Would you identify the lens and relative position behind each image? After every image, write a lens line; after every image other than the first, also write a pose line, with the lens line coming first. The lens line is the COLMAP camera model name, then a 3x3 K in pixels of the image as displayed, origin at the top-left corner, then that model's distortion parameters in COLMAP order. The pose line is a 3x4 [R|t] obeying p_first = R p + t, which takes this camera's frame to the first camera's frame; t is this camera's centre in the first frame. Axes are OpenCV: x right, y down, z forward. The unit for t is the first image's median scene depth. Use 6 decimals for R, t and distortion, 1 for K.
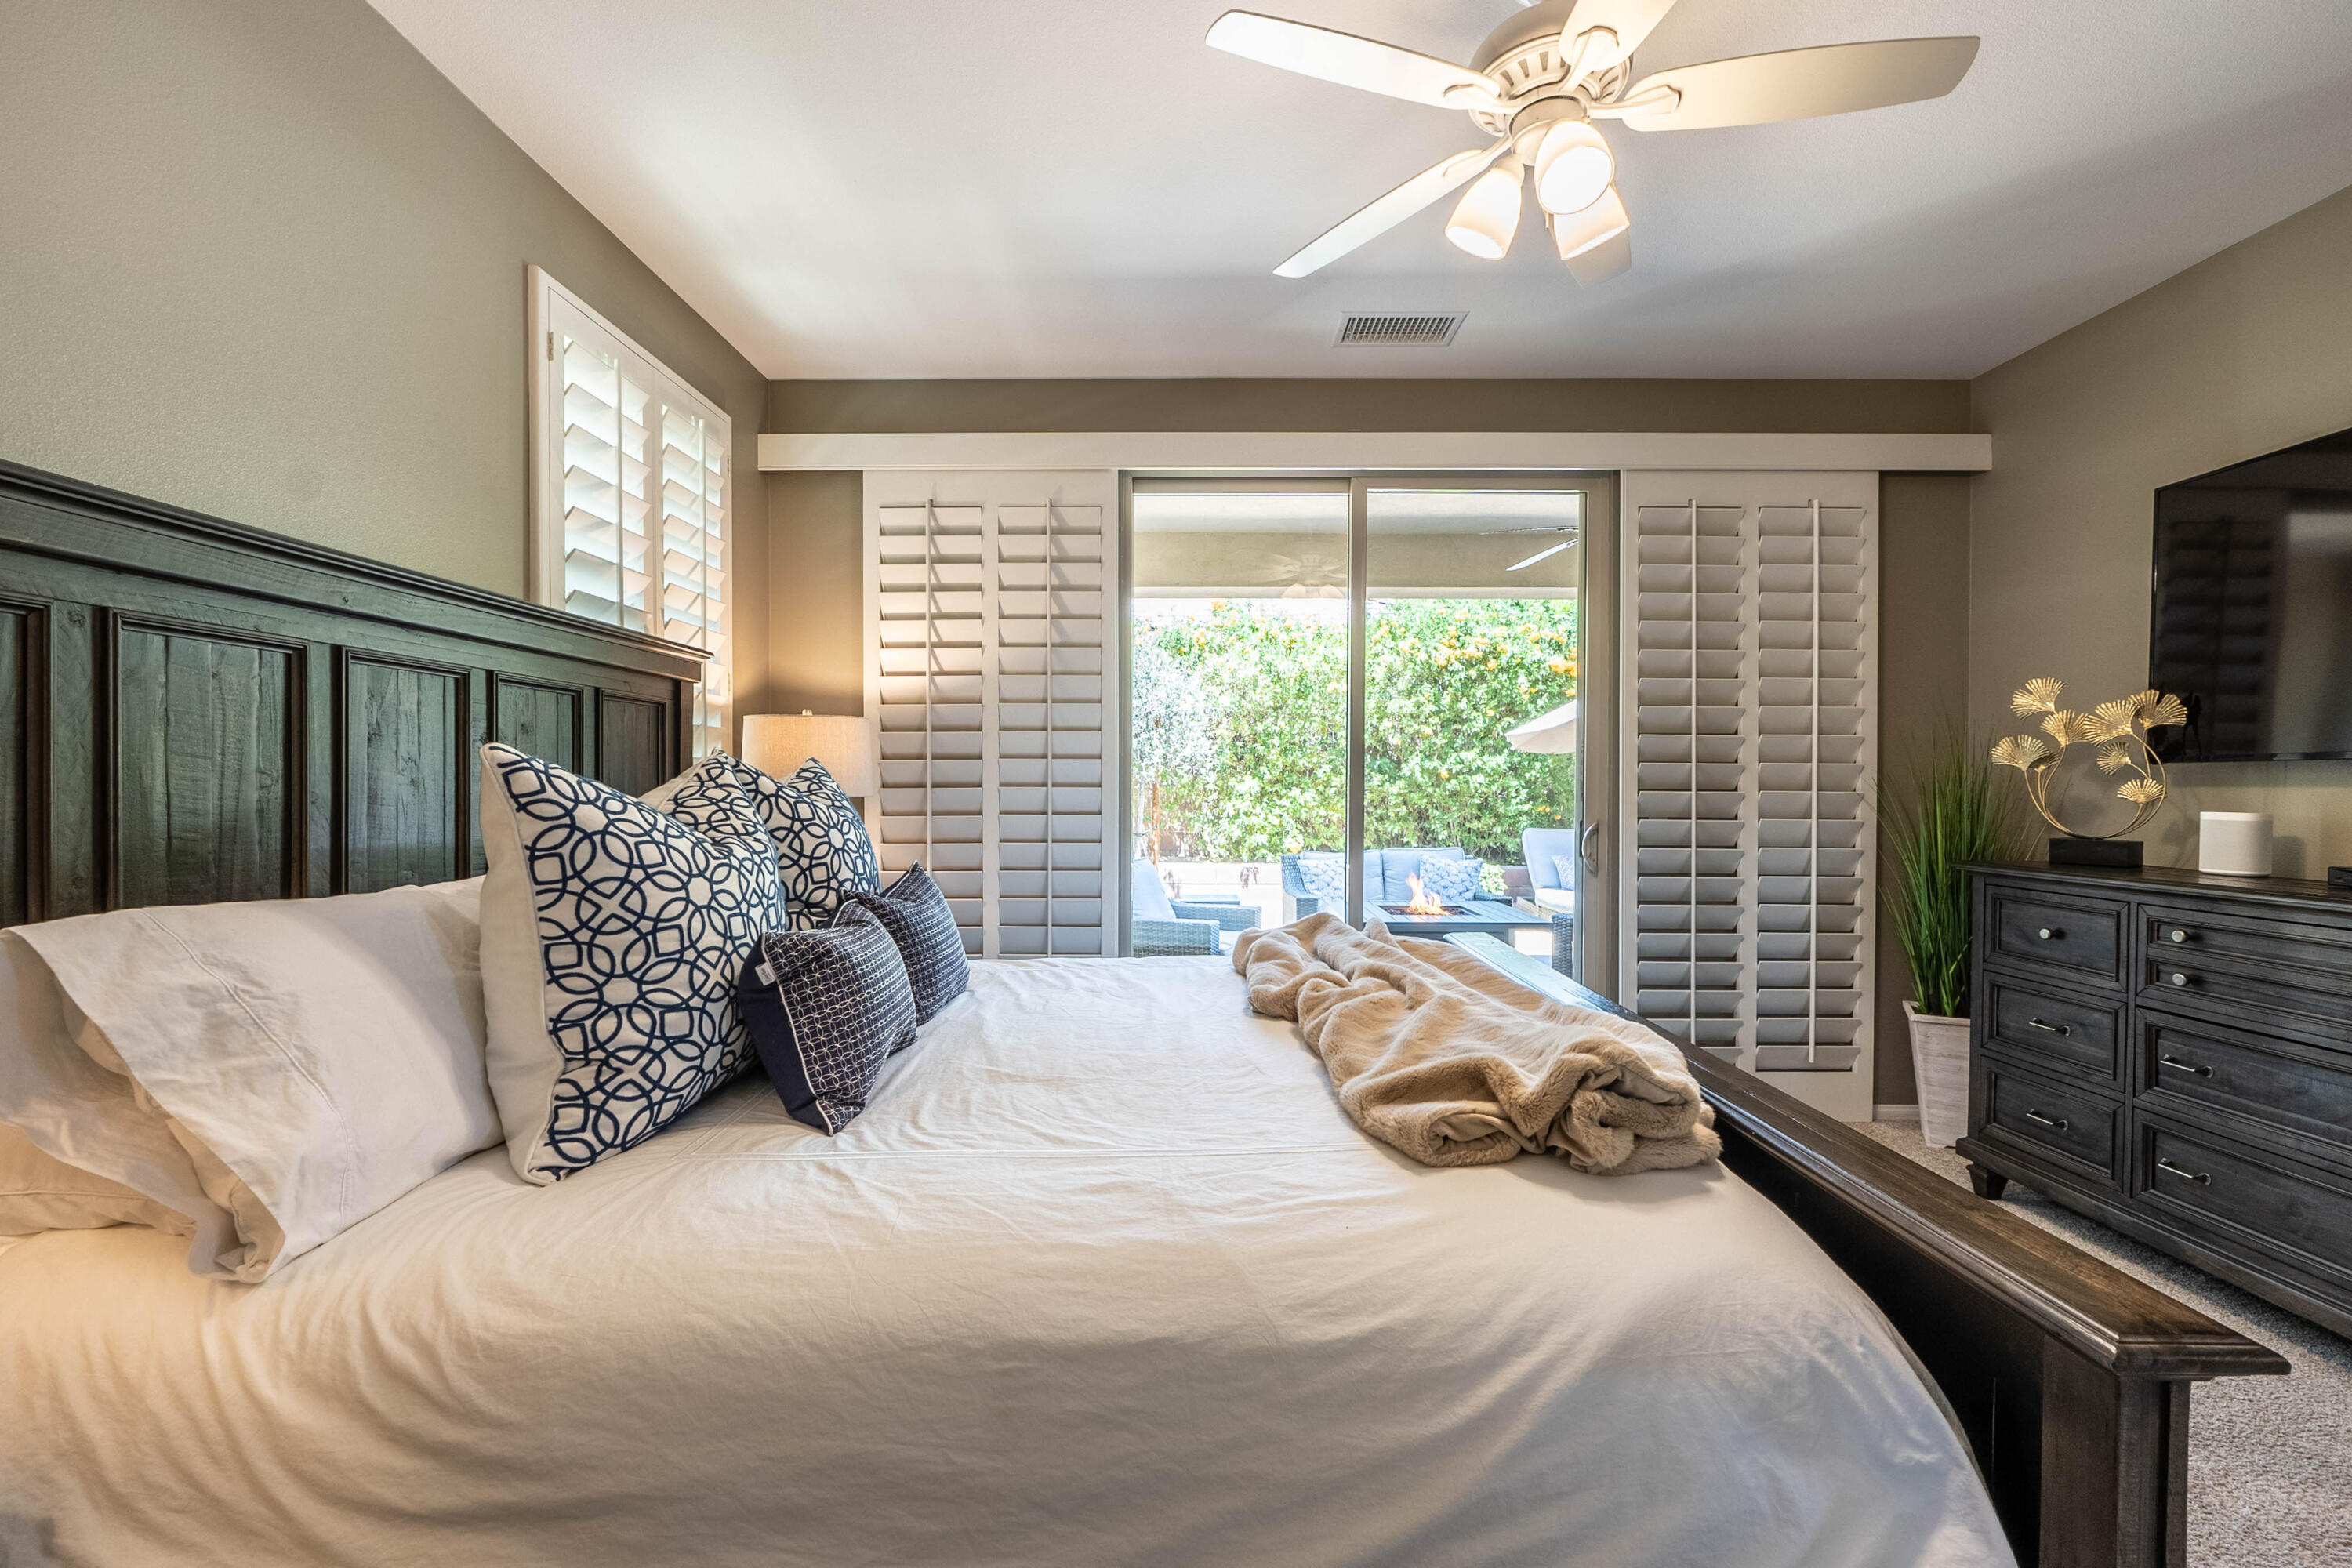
lens RADIAL K [[999.4, 0, 1169.0], [0, 999.4, 794.7], [0, 0, 1]] dist [-0.003368, -0.001141]
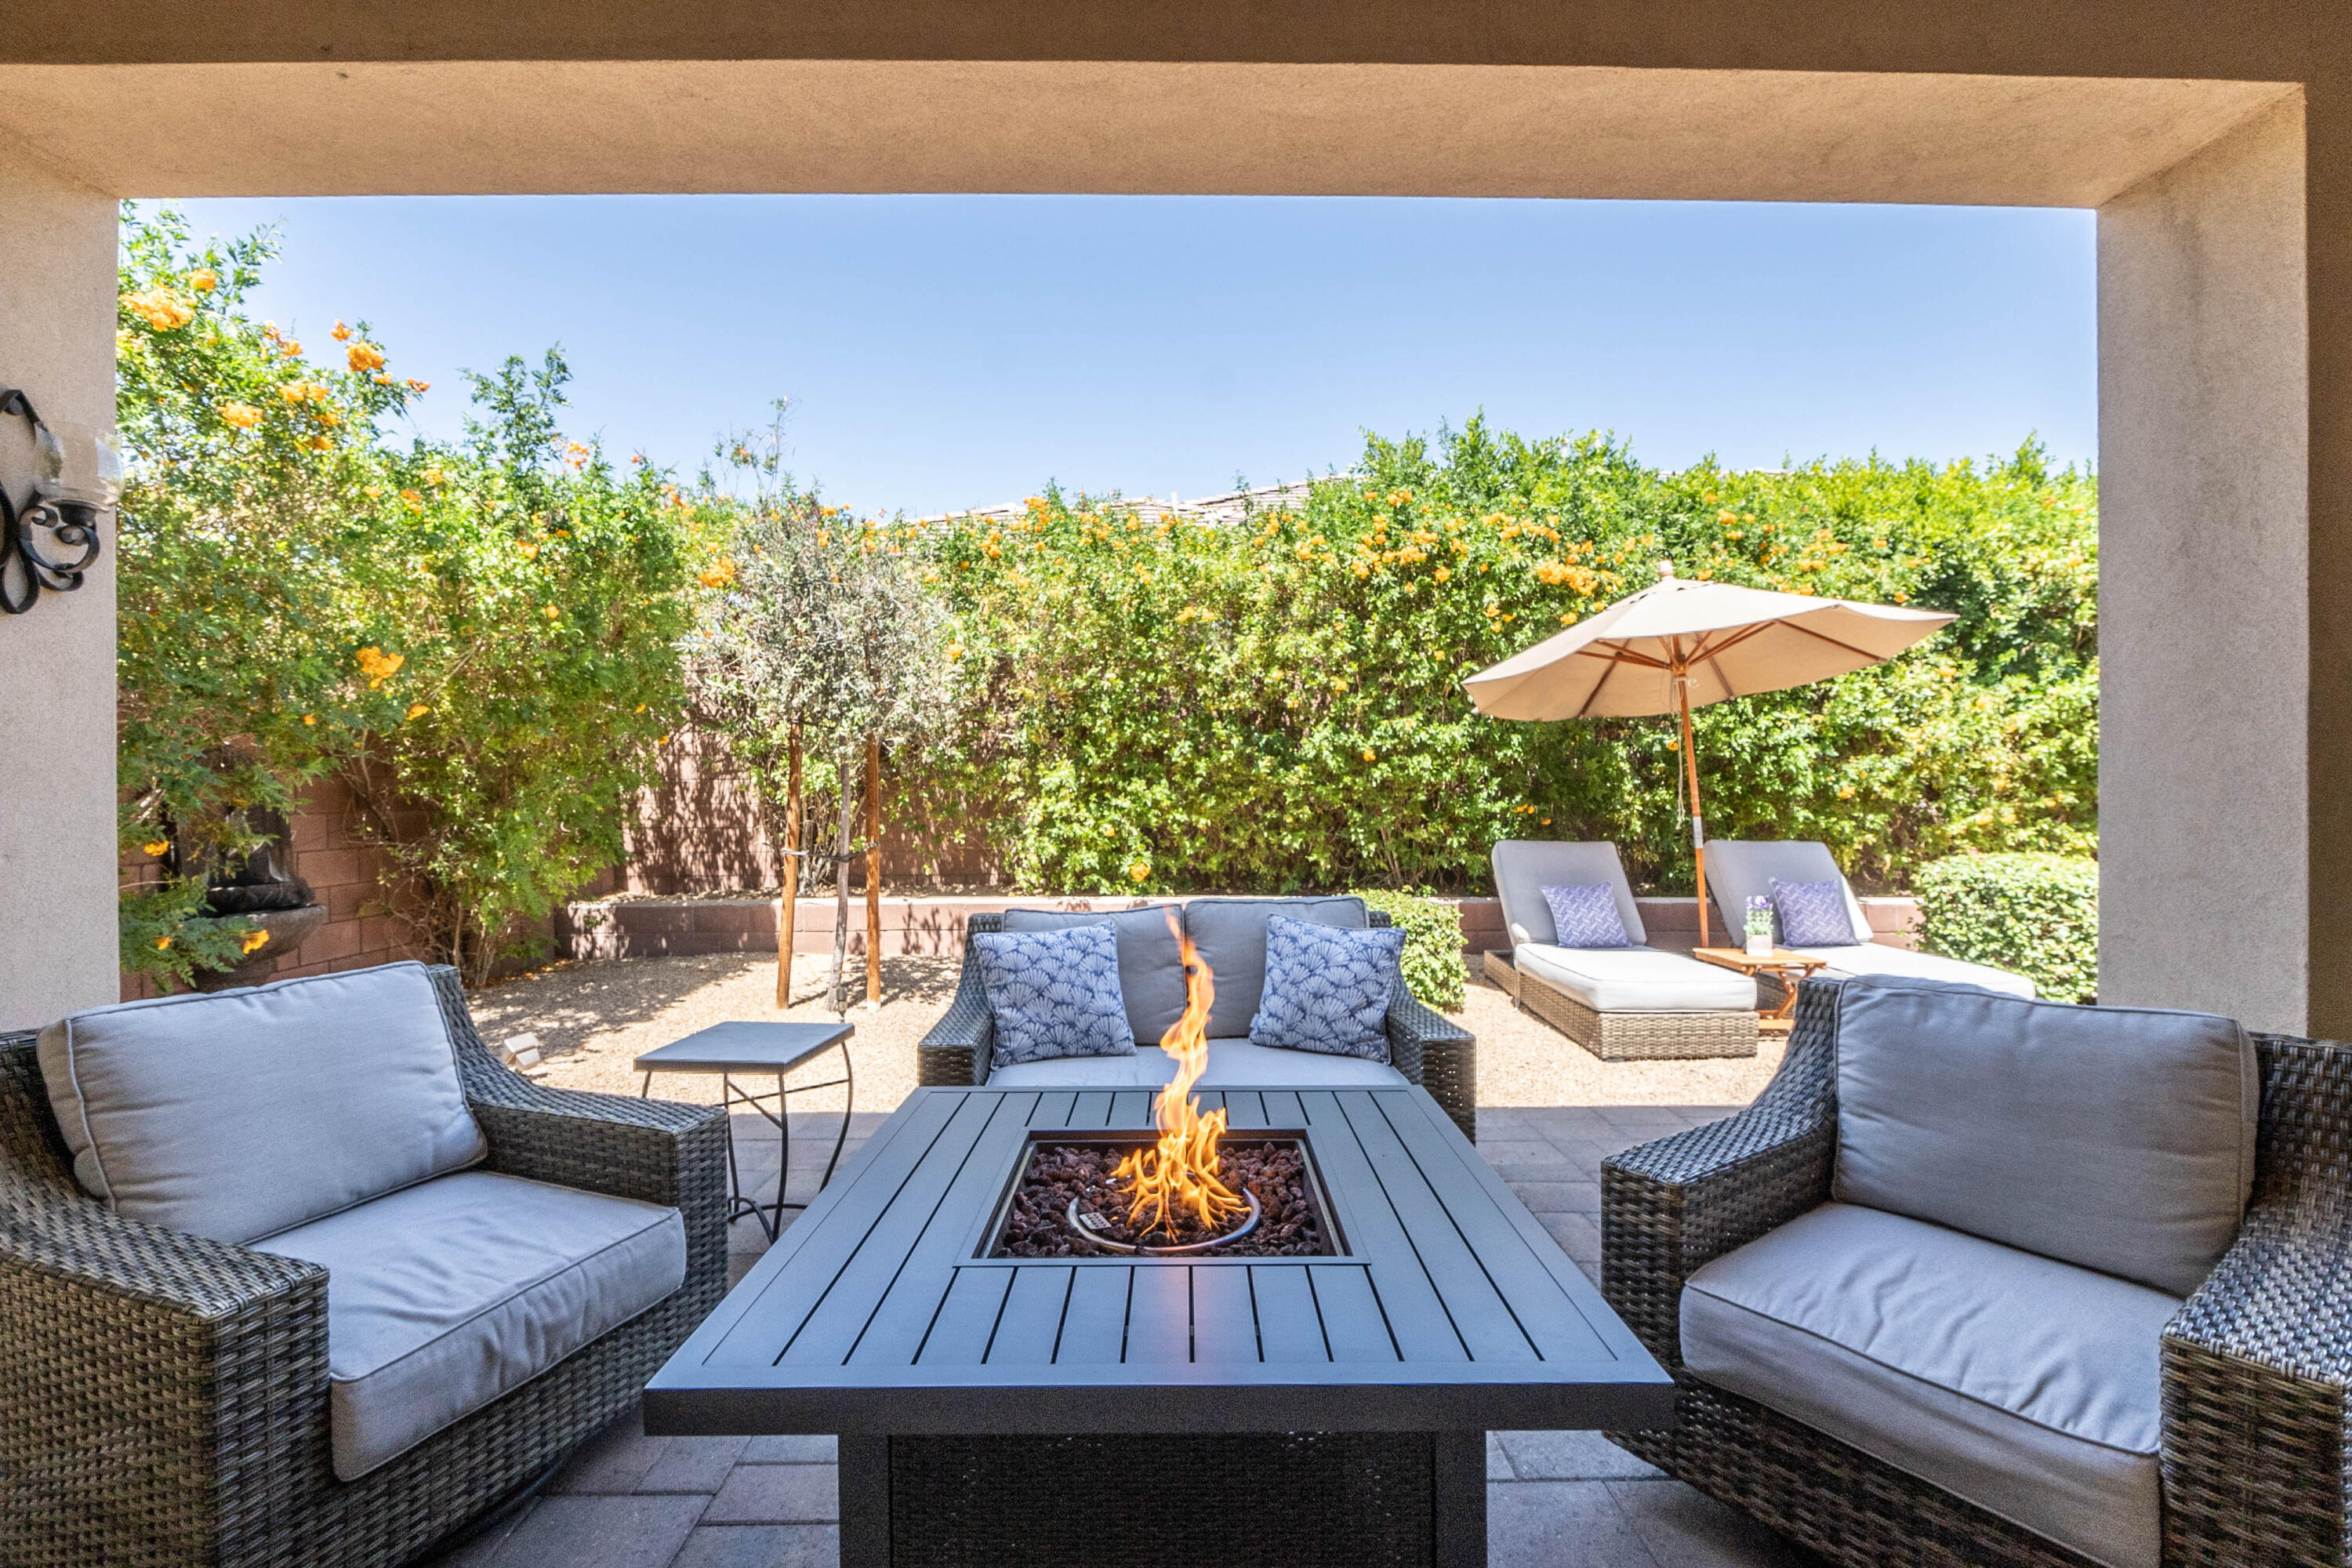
lens RADIAL K [[999.4, 0, 1169.0], [0, 999.4, 794.7], [0, 0, 1]] dist [-0.003368, -0.001141]
pose [[0.999281, -0.007361, 0.037190, 0.129651], [0.007353, 0.999973, 0.000347, 0.003606], [-0.037192, -0.000074, 0.999308, 0.386411]]
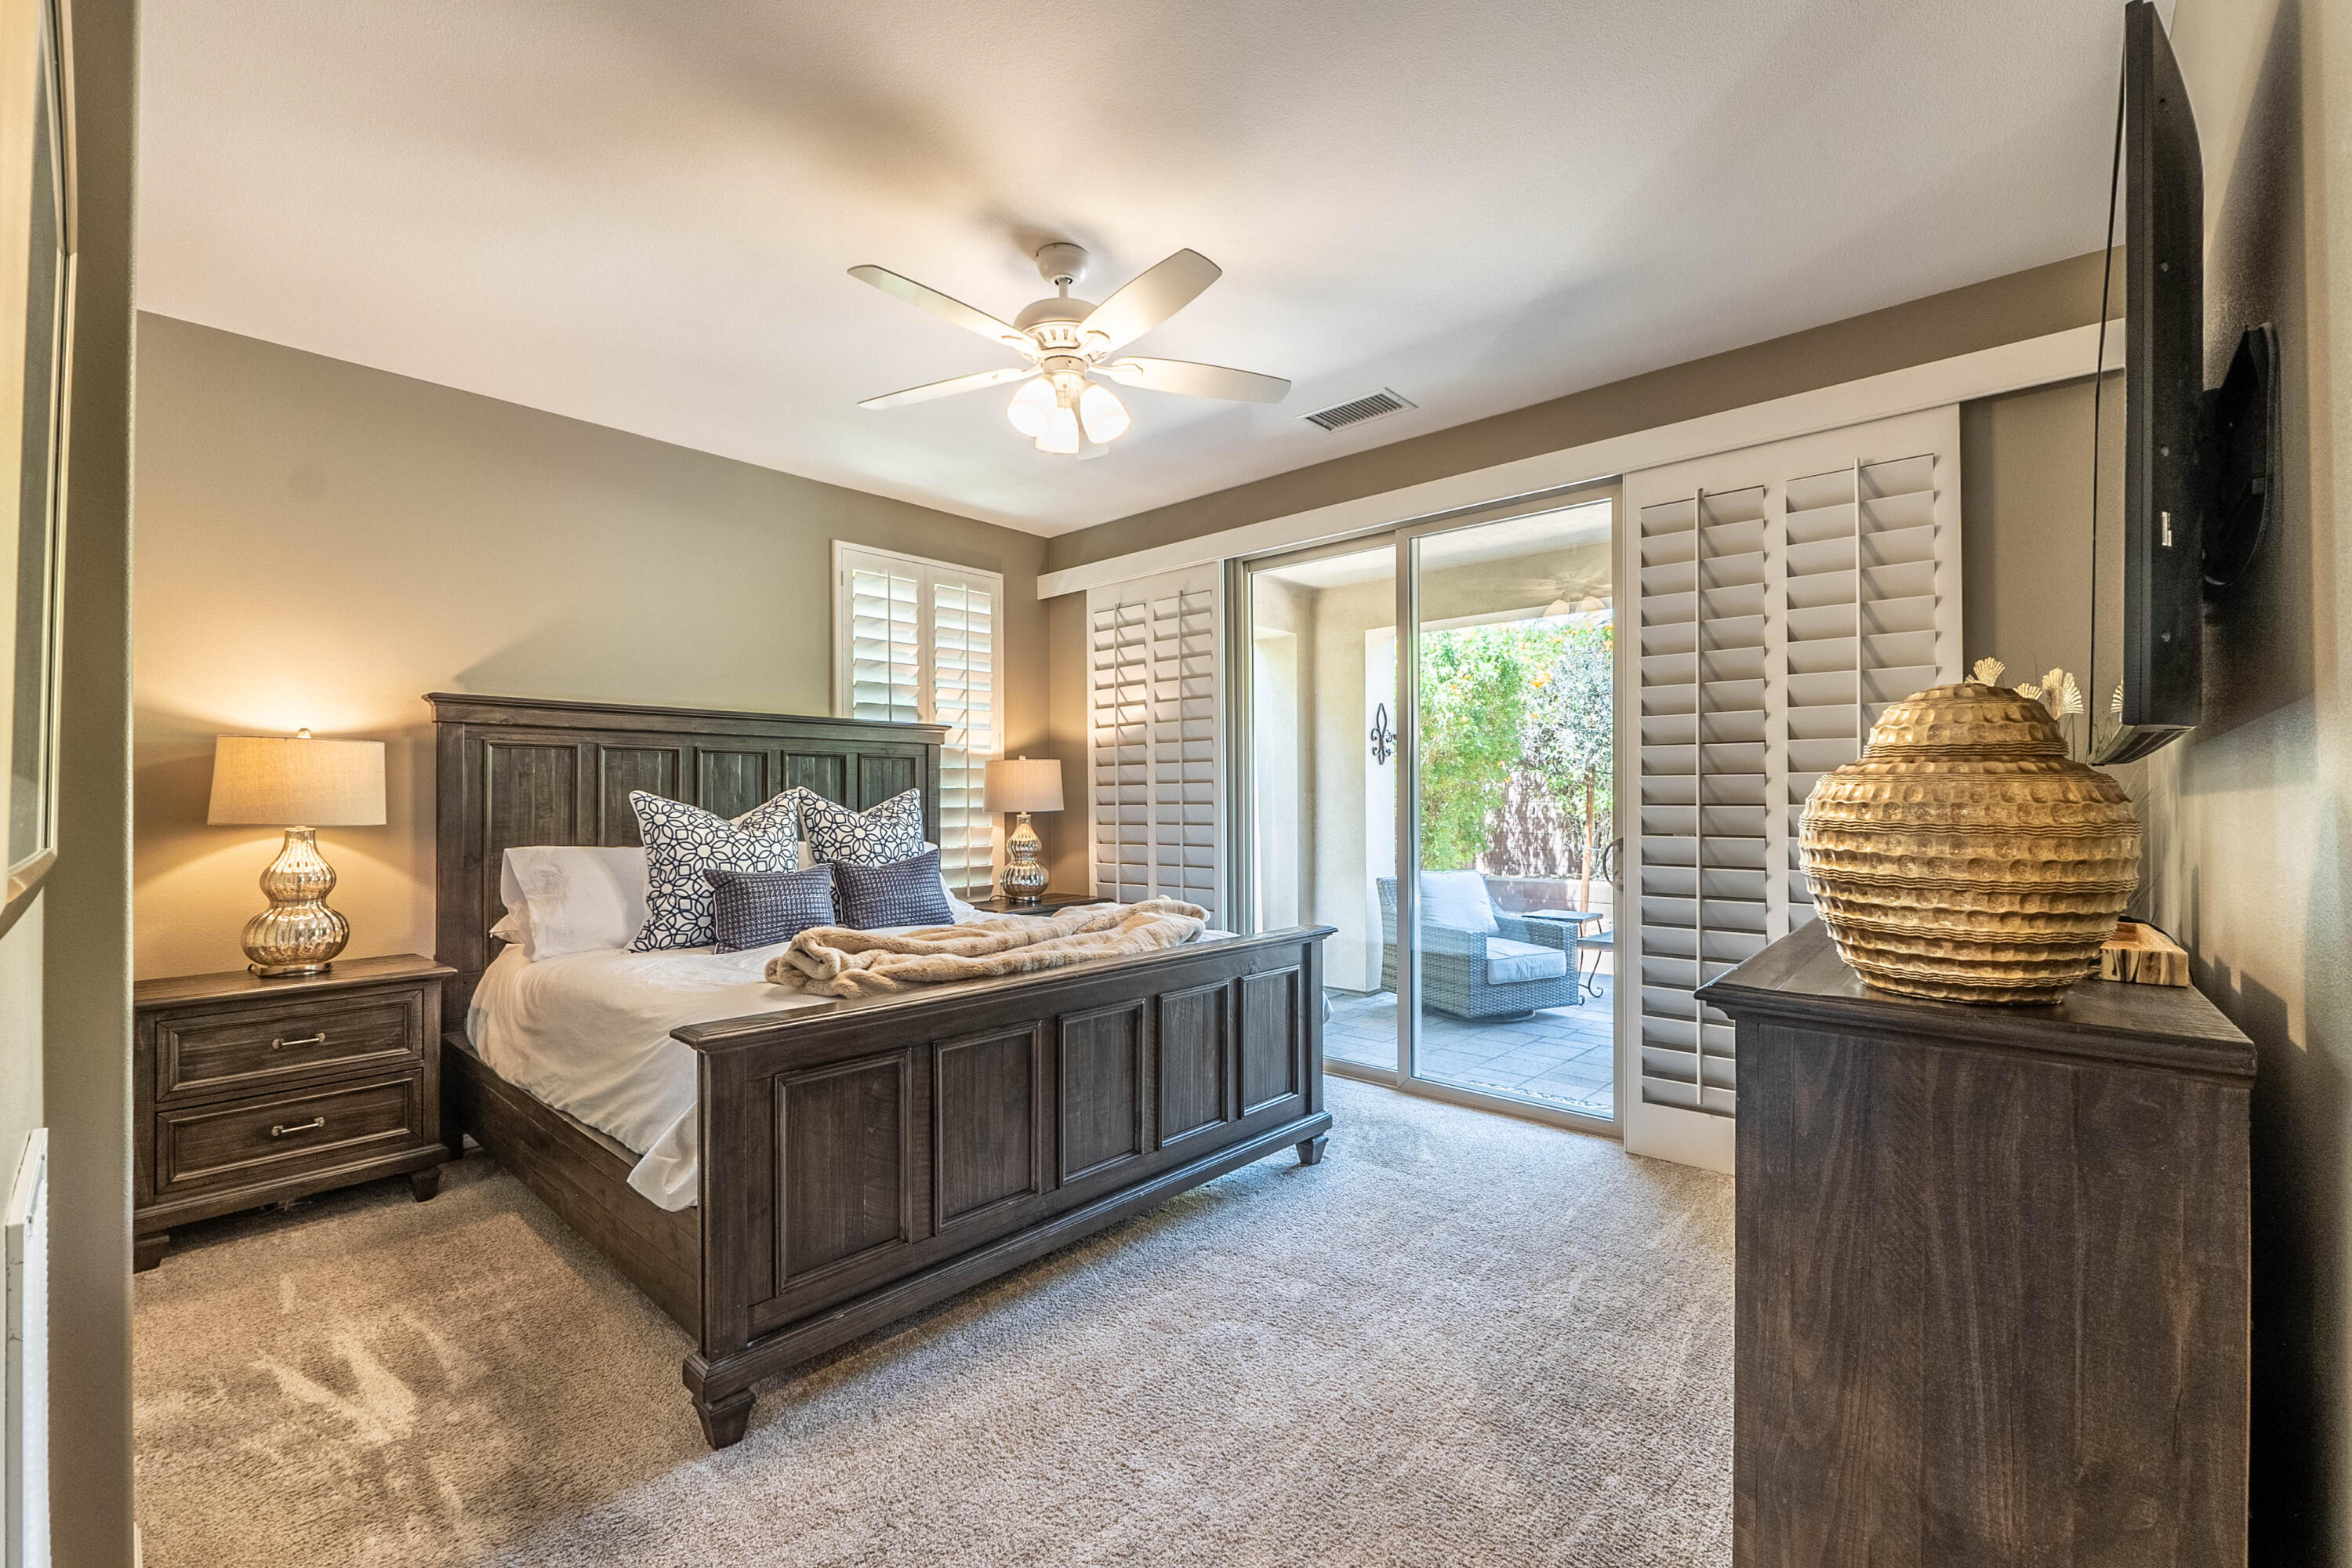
lens RADIAL K [[979.3, 0, 1139.6], [0, 979.3, 794.9], [0, 0, 1]] dist [0.000973, -0.000050]
pose [[0.743049, -0.010619, -0.669153, 0.240142], [-0.000054, 0.999873, -0.015928, 0.000076], [0.669237, 0.011872, 0.742954, -0.004706]]
